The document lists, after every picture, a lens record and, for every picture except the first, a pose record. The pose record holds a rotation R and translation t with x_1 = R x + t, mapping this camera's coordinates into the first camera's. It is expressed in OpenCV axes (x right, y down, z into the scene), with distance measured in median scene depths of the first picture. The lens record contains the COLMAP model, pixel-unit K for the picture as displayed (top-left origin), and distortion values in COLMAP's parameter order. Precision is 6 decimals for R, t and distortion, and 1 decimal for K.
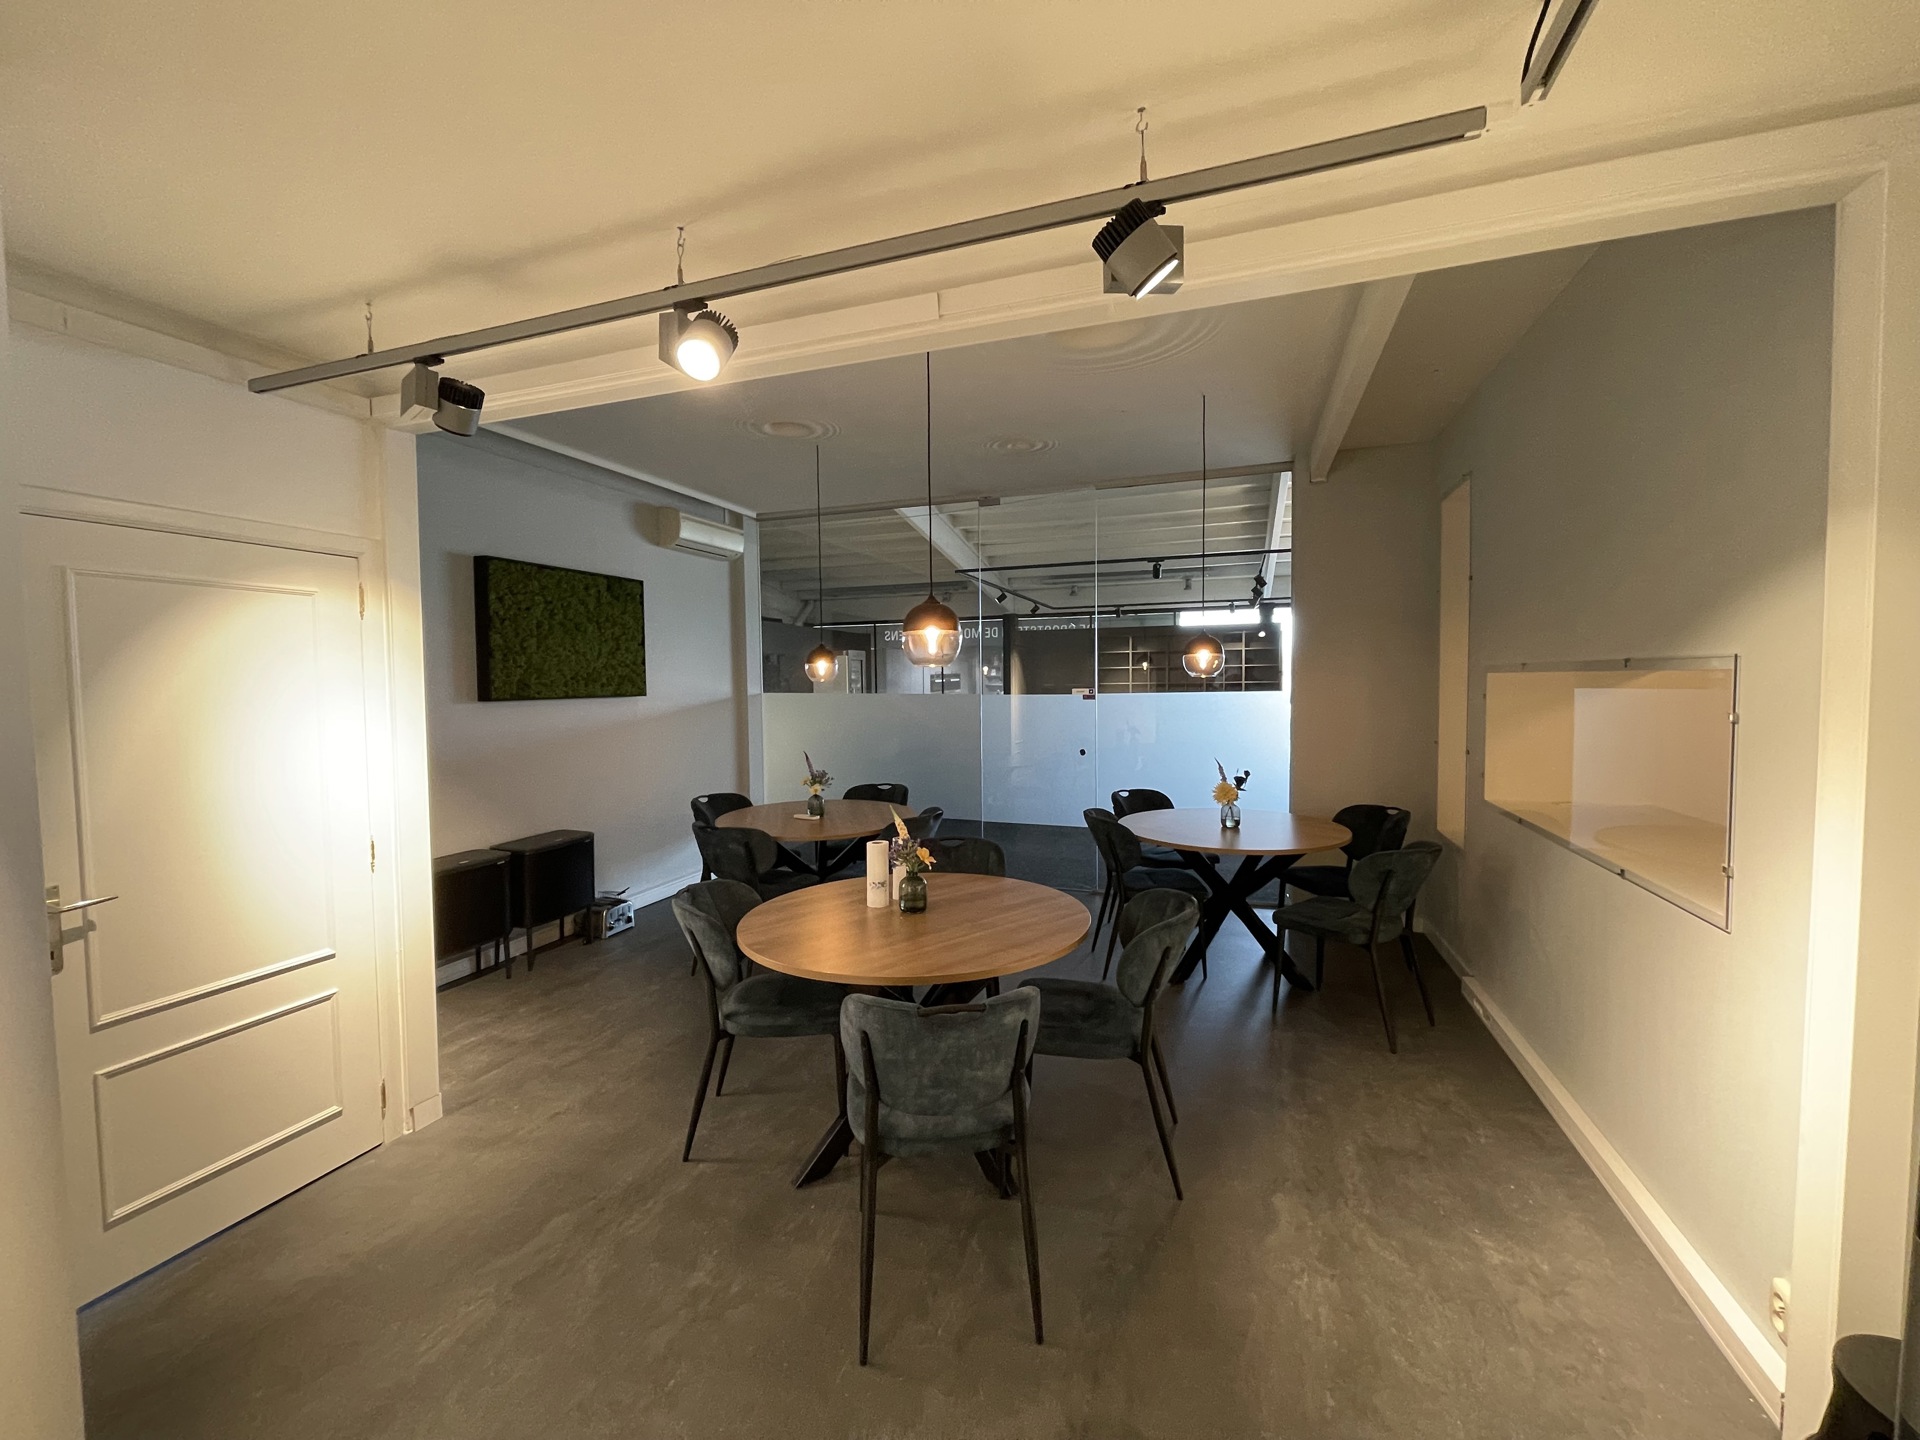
lens RADIAL K [[768.9, 0, 960.0], [0, 768.9, 720.0], [0, 0, 1]] dist [0.007718, -0.000302]
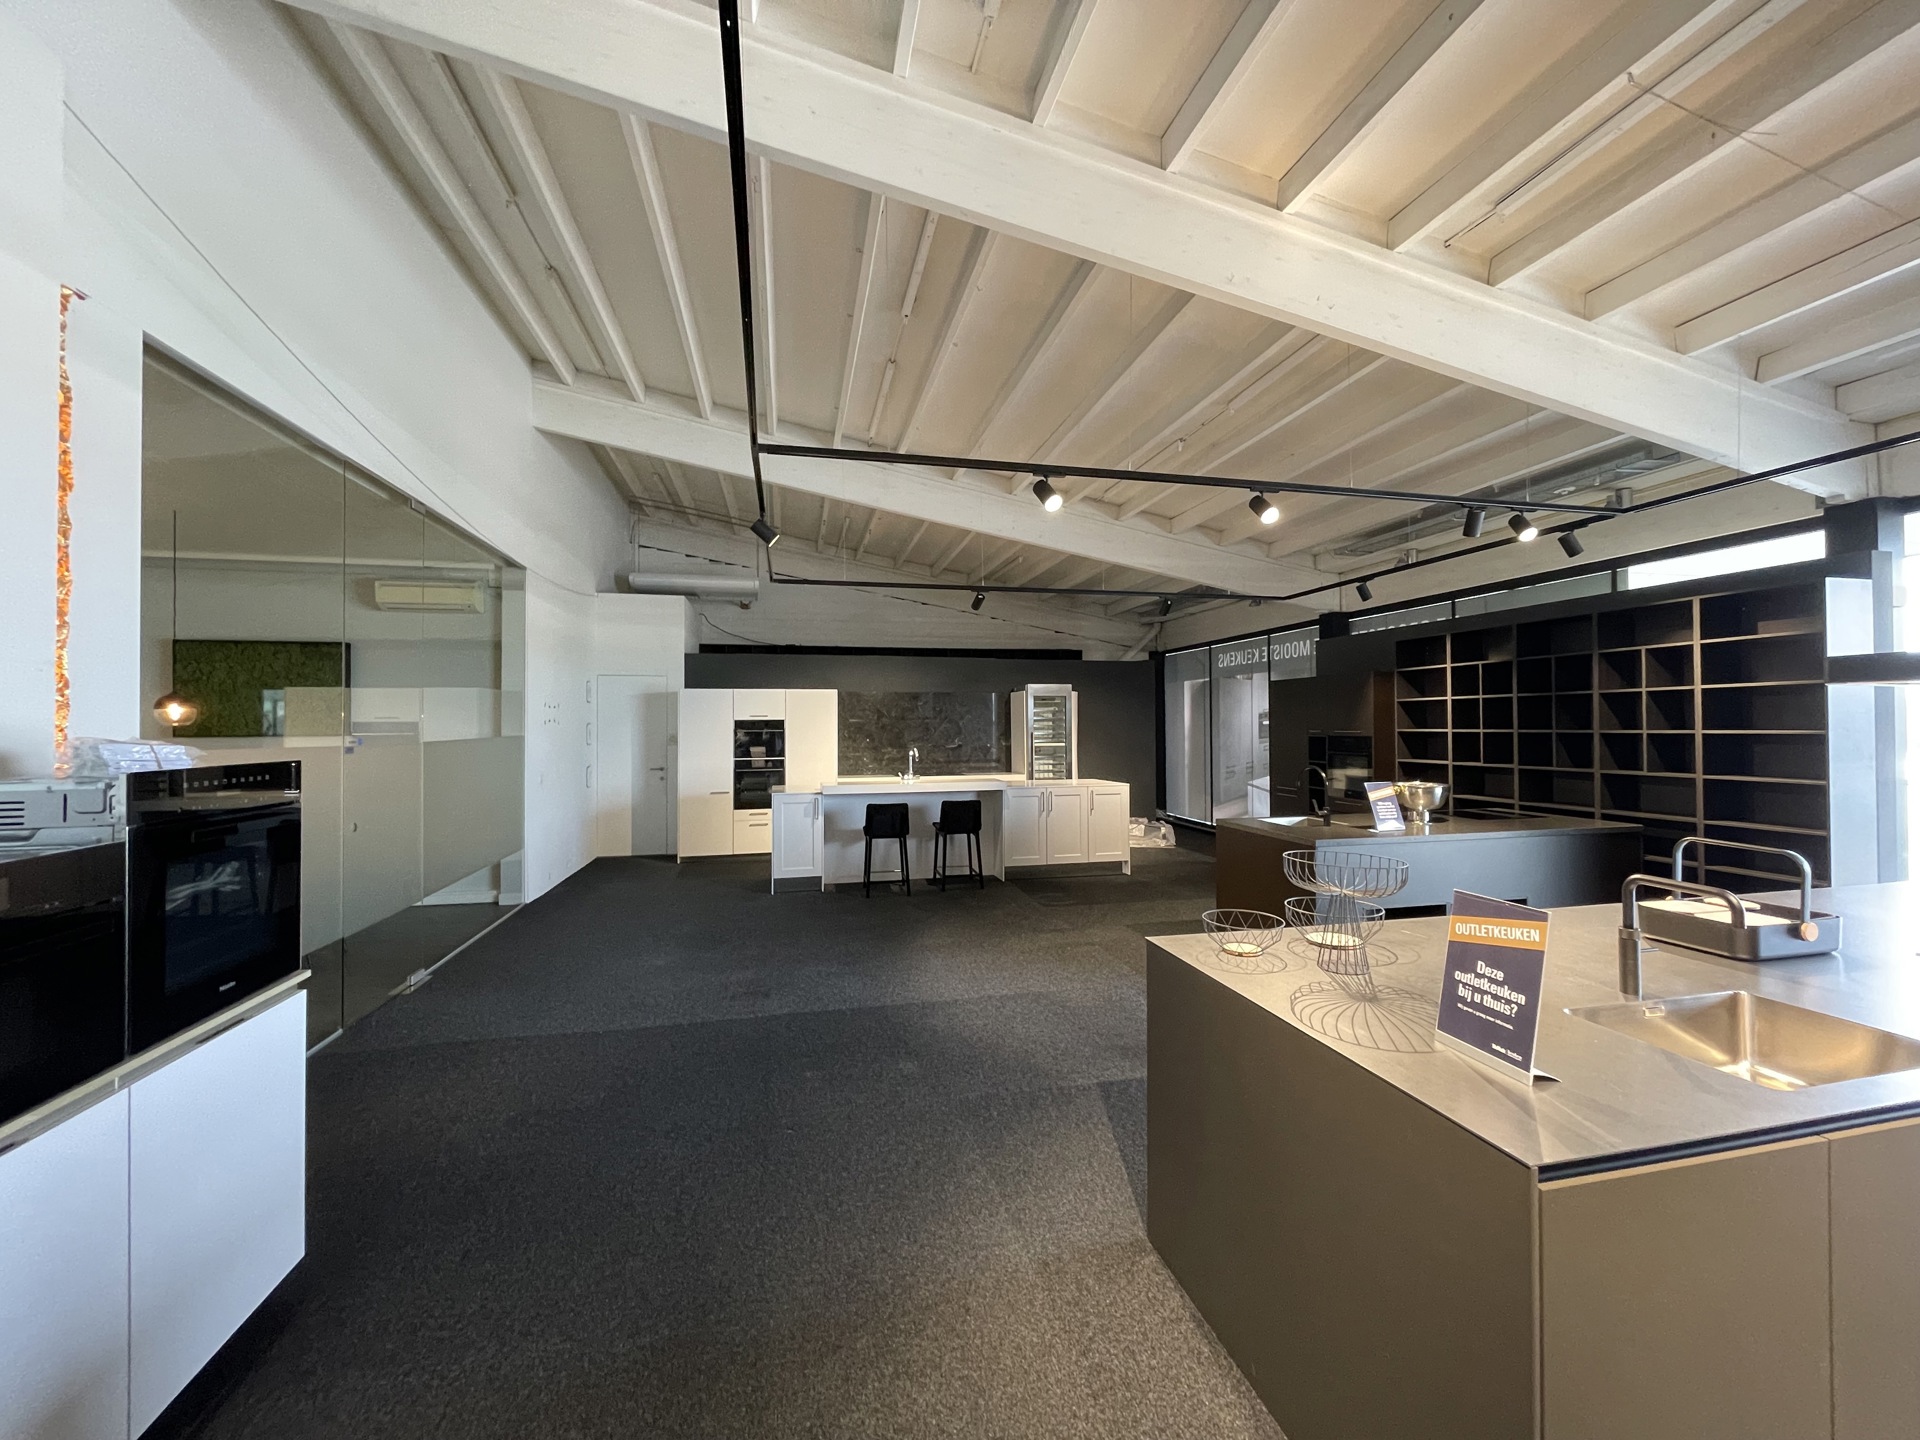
lens RADIAL K [[768.9, 0, 960.0], [0, 768.9, 720.0], [0, 0, 1]] dist [0.007718, -0.000302]
pose [[0.532951, 0.004632, -0.846134, 0.537938], [-0.045567, 0.998691, -0.023234, -0.033725], [0.844918, 0.050939, 0.532464, 0.550188]]
